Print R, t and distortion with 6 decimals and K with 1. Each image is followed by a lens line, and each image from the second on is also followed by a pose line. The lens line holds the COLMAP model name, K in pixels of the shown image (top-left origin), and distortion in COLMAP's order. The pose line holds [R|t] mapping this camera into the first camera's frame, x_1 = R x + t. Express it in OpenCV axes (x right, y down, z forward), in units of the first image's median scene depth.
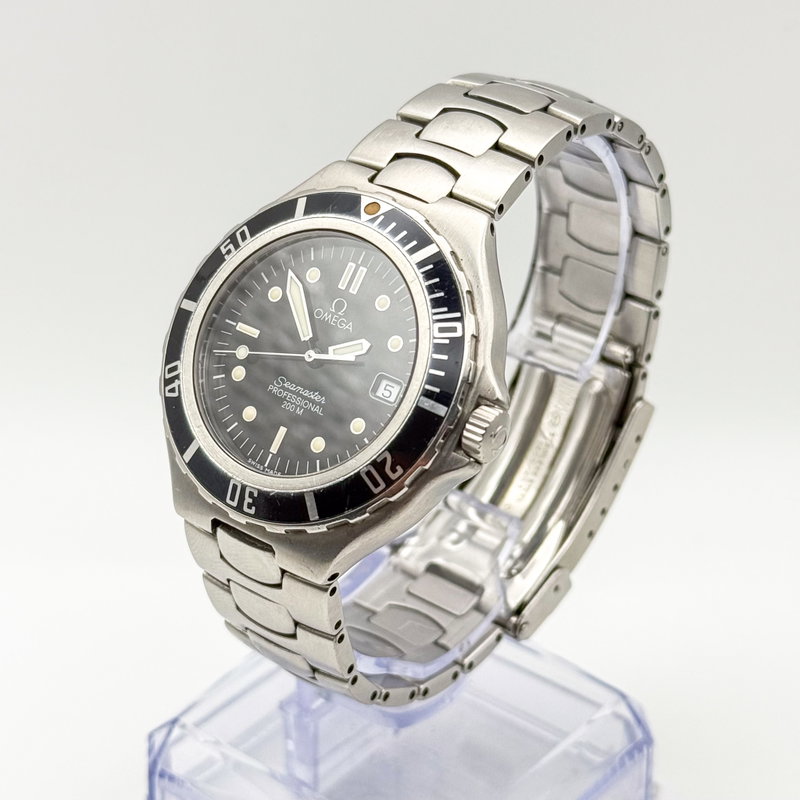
lens RADIAL K [[2127.6, 0, 401.3], [0, 2127.6, 399.2], [0, 0, 1]] dist [0.017962, 0.275041]
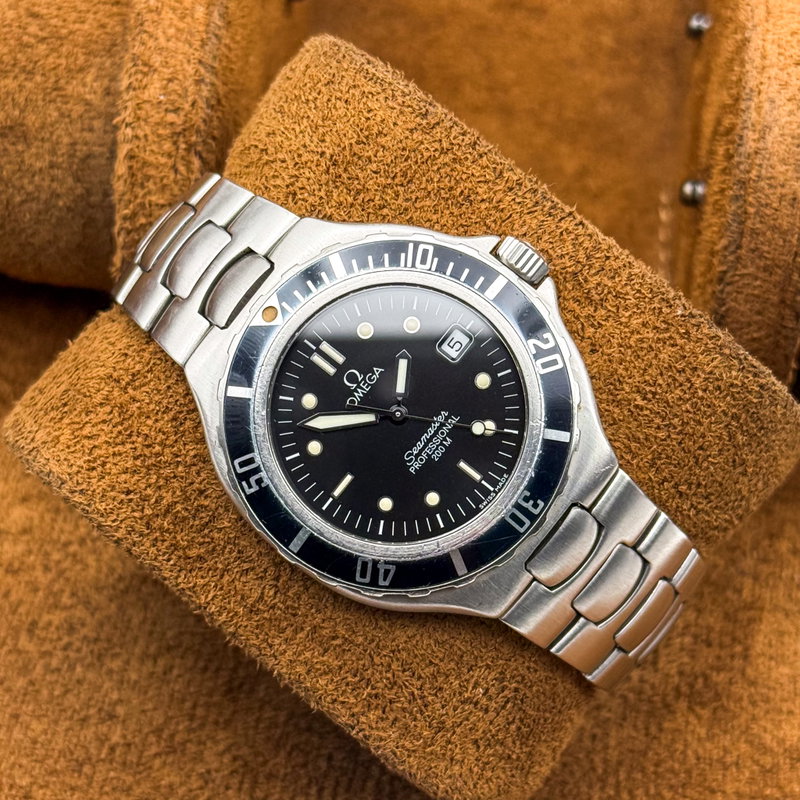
lens RADIAL K [[2120.2, 0, 400.6], [0, 2120.2, 363.2], [0, 0, 1]] dist [-0.003567, 0.589248]
pose [[0.187802, -0.855164, 0.483140, -0.499235], [0.932983, 0.309083, 0.184420, -0.208526], [-0.307040, 0.416127, 0.855900, 0.153962]]
